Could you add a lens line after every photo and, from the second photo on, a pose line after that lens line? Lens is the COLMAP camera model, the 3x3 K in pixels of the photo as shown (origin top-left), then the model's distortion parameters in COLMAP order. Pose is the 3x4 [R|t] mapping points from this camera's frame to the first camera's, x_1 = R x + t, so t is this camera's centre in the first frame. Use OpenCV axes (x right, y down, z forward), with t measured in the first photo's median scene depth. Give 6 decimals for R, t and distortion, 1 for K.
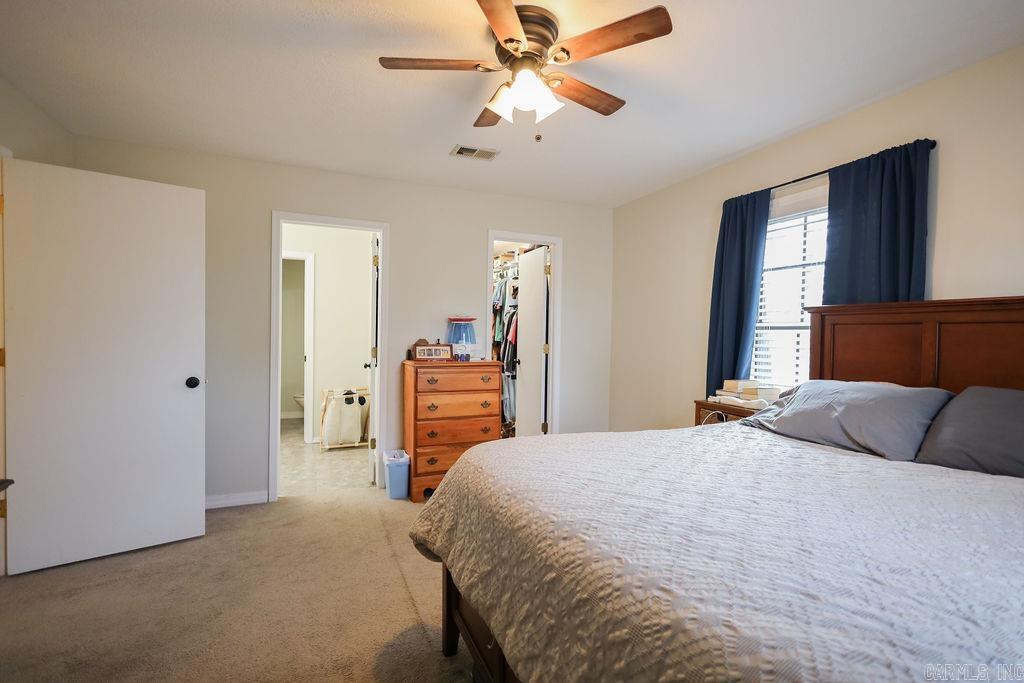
lens RADIAL K [[470.5, 0, 512.3], [0, 470.5, 340.9], [0, 0, 1]] dist [0.002544, -0.000943]
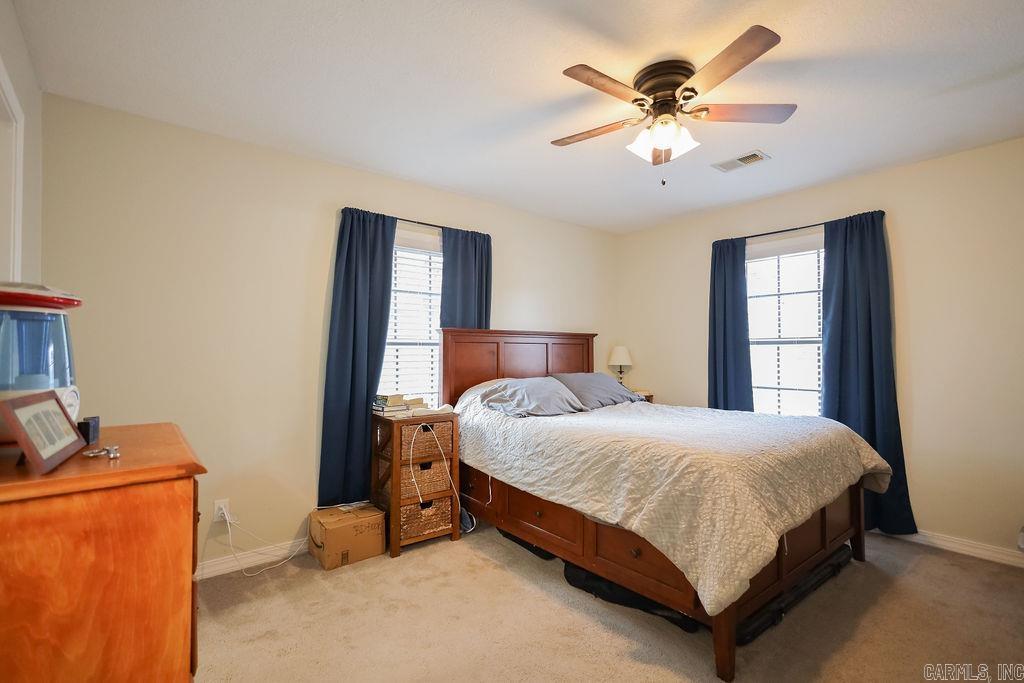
lens RADIAL K [[470.5, 0, 511.8], [0, 470.5, 341.9], [0, 0, 1]] dist [0.002544, -0.000943]
pose [[-0.275015, 0.008861, 0.961399, -0.645114], [0.010461, 0.999926, -0.006224, -0.023963], [-0.961383, 0.008346, -0.275087, 1.138630]]
